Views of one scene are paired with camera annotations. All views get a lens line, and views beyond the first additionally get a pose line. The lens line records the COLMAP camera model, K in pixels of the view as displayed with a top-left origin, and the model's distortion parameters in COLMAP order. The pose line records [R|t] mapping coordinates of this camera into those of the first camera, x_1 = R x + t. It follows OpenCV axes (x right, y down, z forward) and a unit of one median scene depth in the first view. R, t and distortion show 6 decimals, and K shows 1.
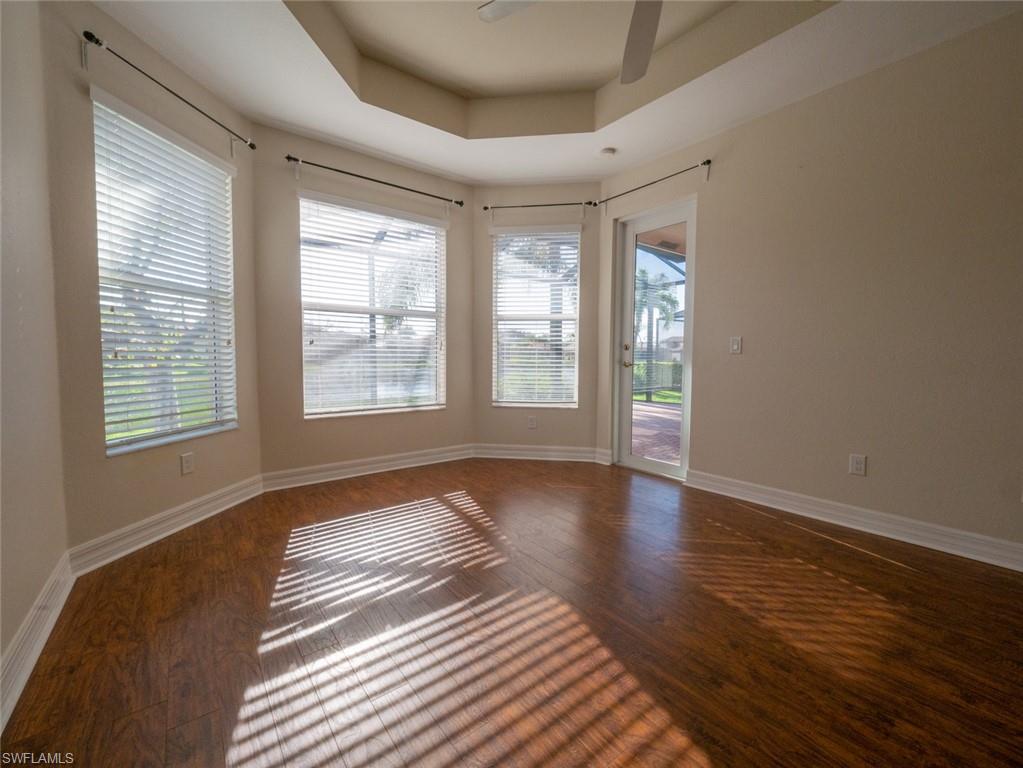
lens RADIAL K [[417.7, 0, 511.5], [0, 417.7, 384.0], [0, 0, 1]] dist [0.000048, -0.007277]
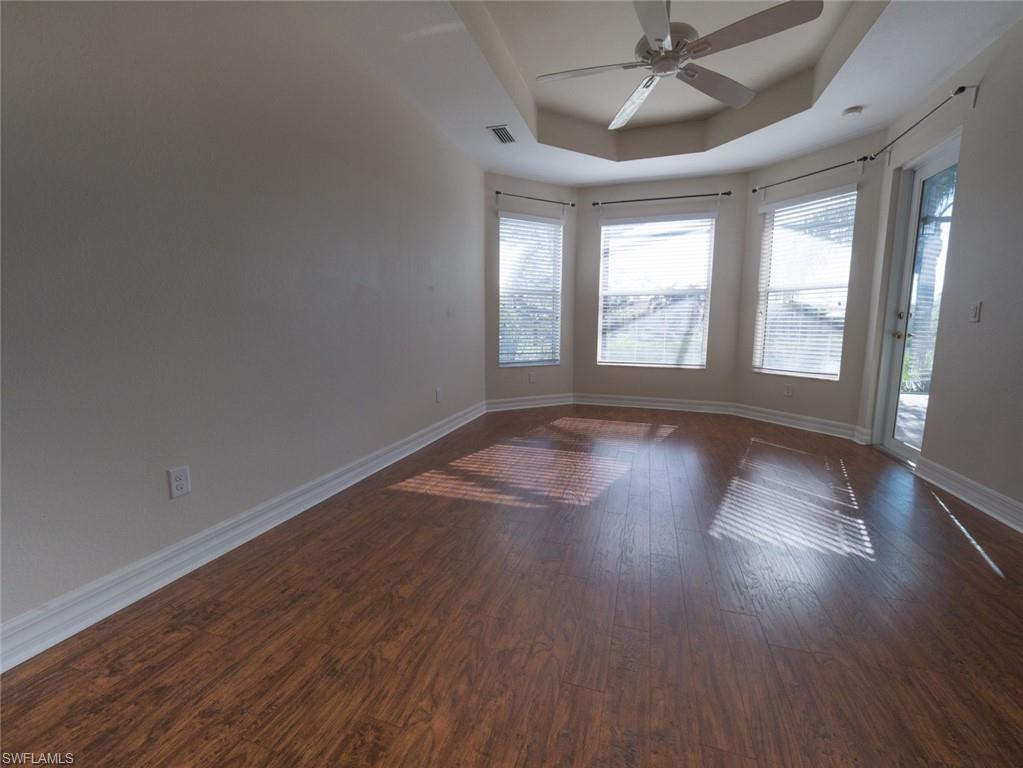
lens RADIAL K [[417.7, 0, 511.5], [0, 417.7, 384.0], [0, 0, 1]] dist [0.000048, -0.007277]
pose [[0.566409, 0.113774, -0.816233, 0.619661], [-0.058968, 0.993481, 0.097561, 0.020115], [0.822012, -0.007128, 0.569425, -0.186778]]
